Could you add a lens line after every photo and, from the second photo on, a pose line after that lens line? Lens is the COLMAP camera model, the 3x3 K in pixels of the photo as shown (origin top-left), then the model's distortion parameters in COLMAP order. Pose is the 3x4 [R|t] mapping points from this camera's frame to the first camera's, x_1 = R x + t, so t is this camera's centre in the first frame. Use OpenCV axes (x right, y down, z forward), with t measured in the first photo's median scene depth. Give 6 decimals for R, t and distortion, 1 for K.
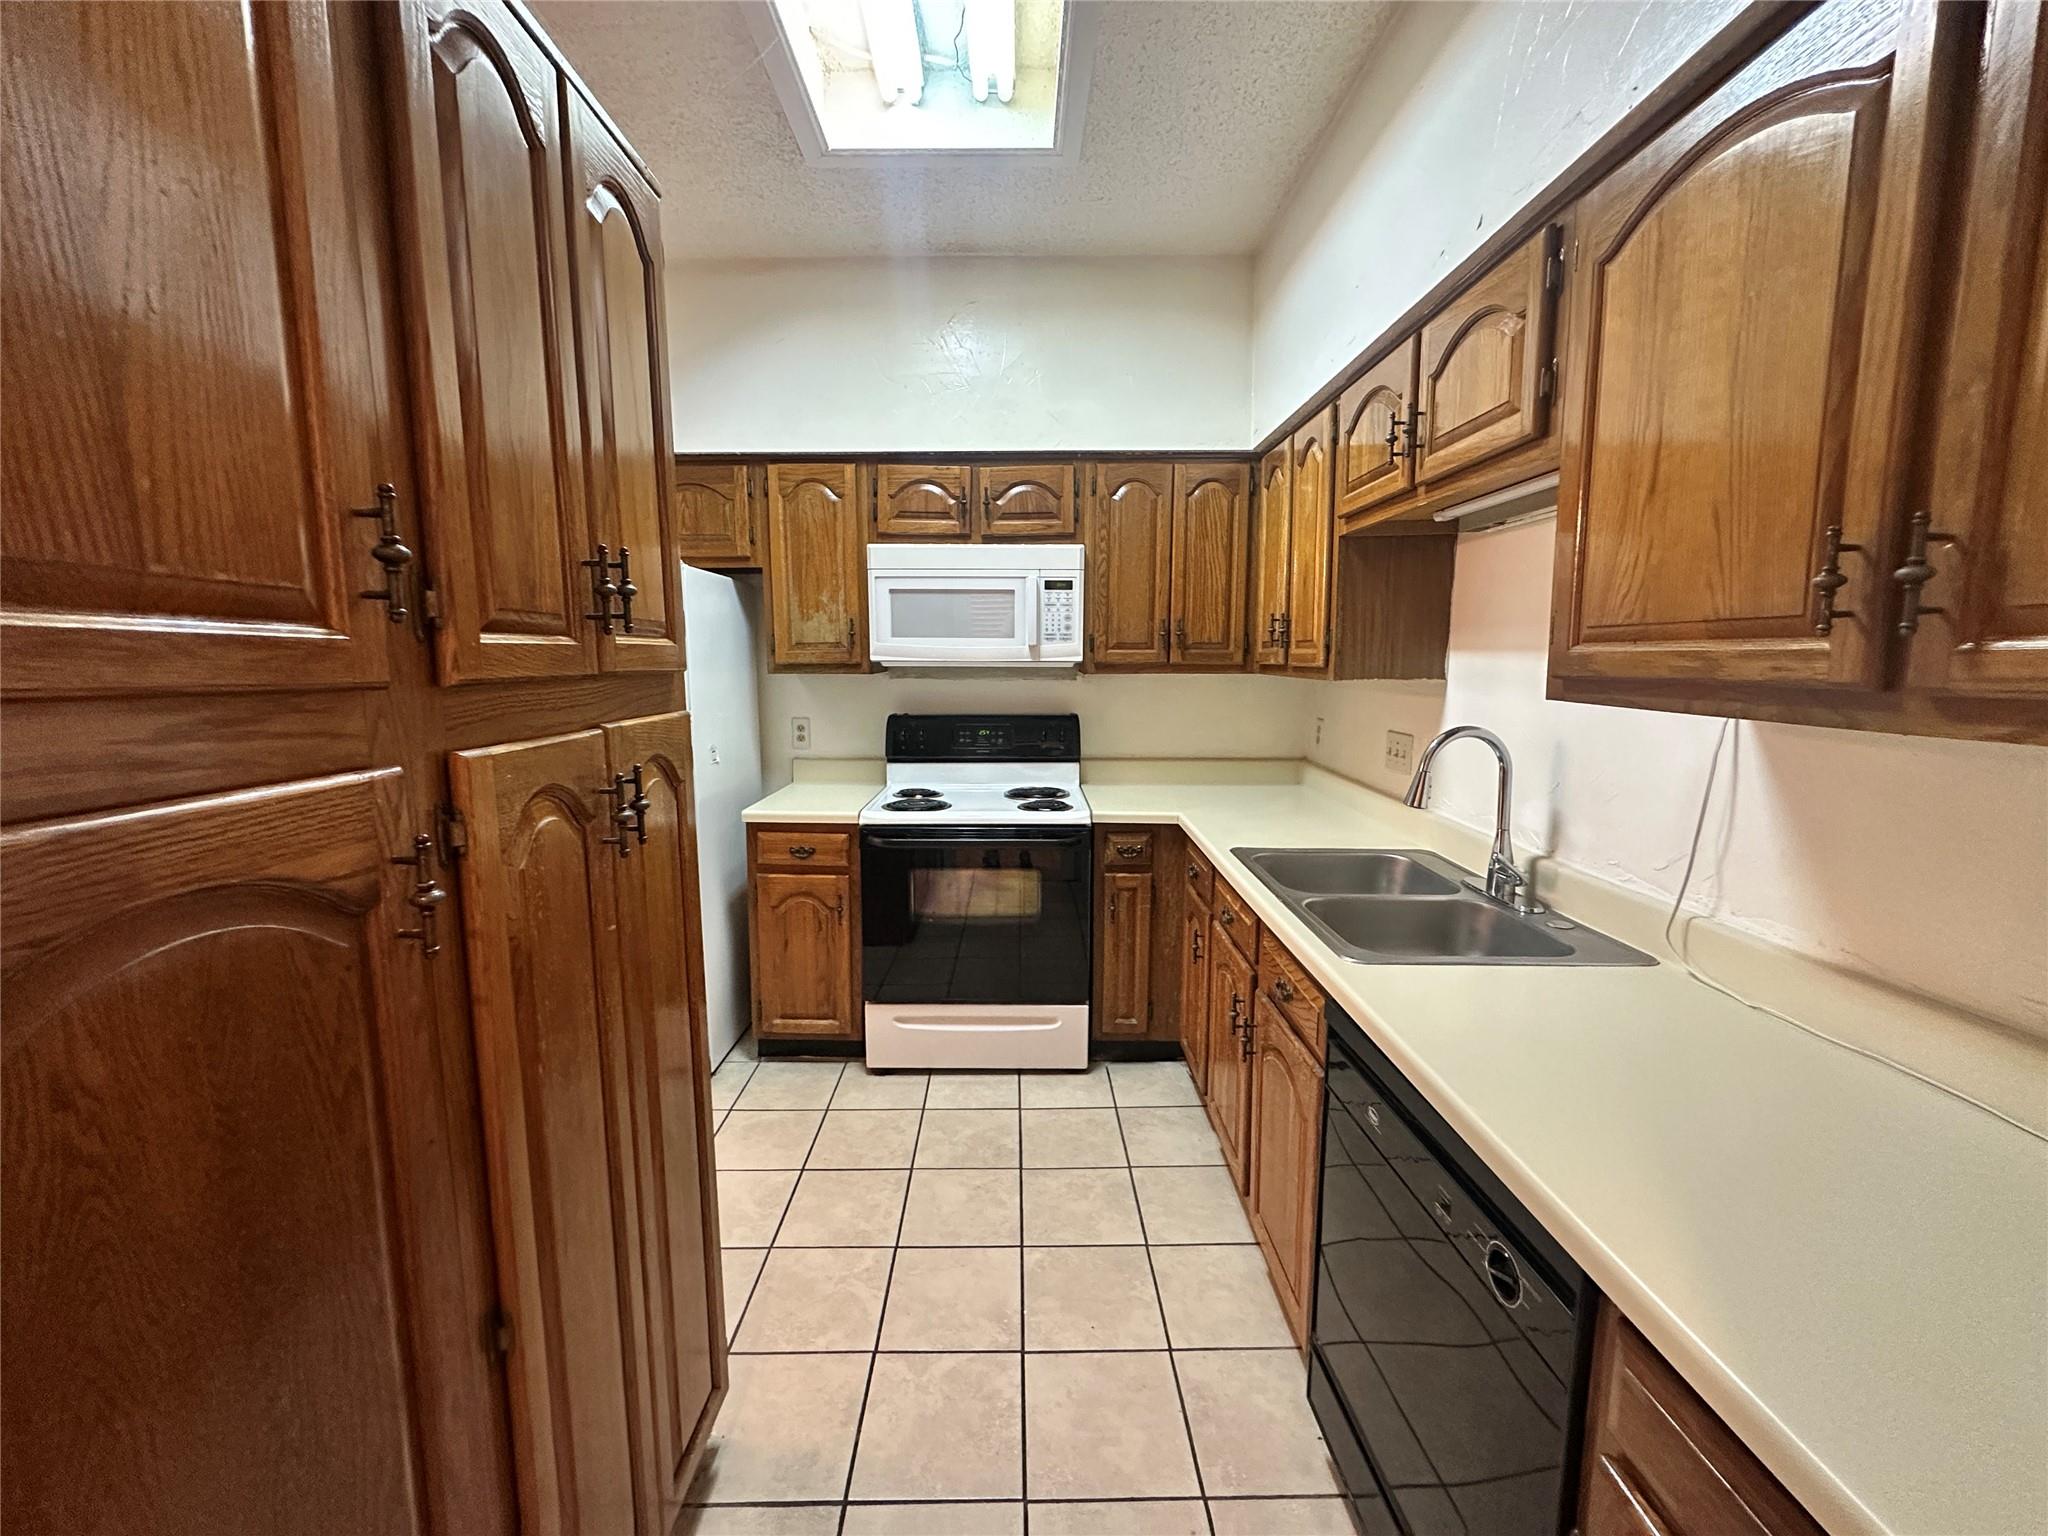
lens RADIAL K [[818.1, 0, 1022.7], [0, 818.1, 766.3], [0, 0, 1]] dist [-0.005465, 0.001498]
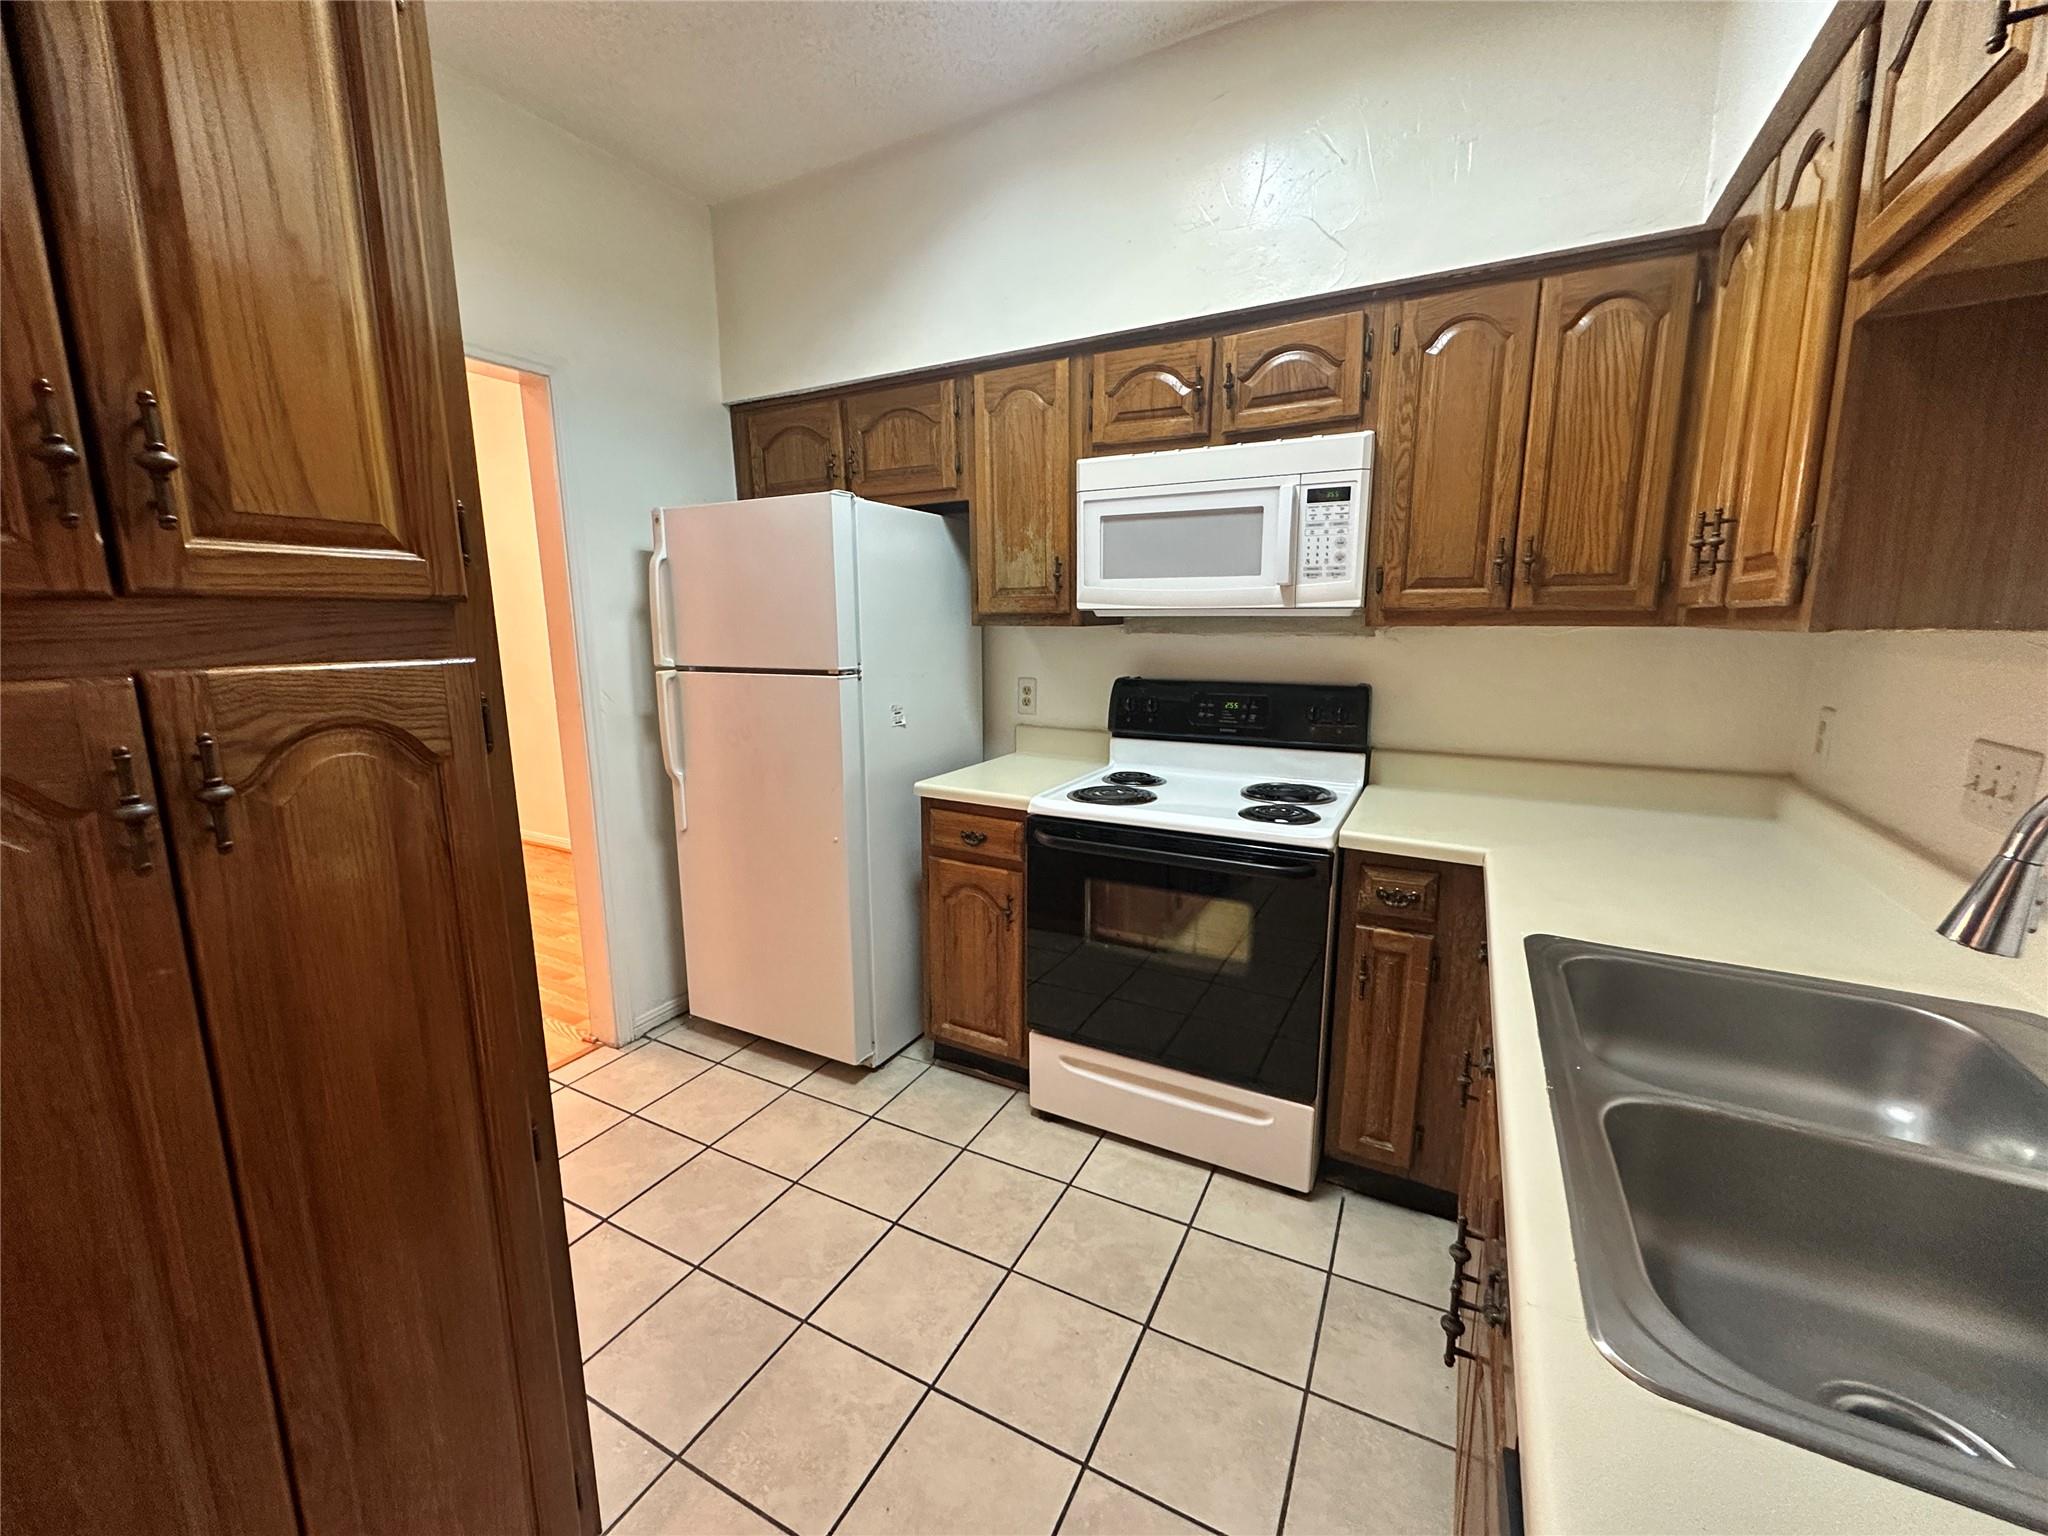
lens RADIAL K [[818.1, 0, 1025.7], [0, 818.1, 764.0], [0, 0, 1]] dist [-0.005465, 0.001498]
pose [[0.880453, 0.079056, -0.467496, 0.158728], [-0.058122, 0.996561, 0.059060, -0.022873], [0.470557, -0.024828, 0.882020, 0.272948]]
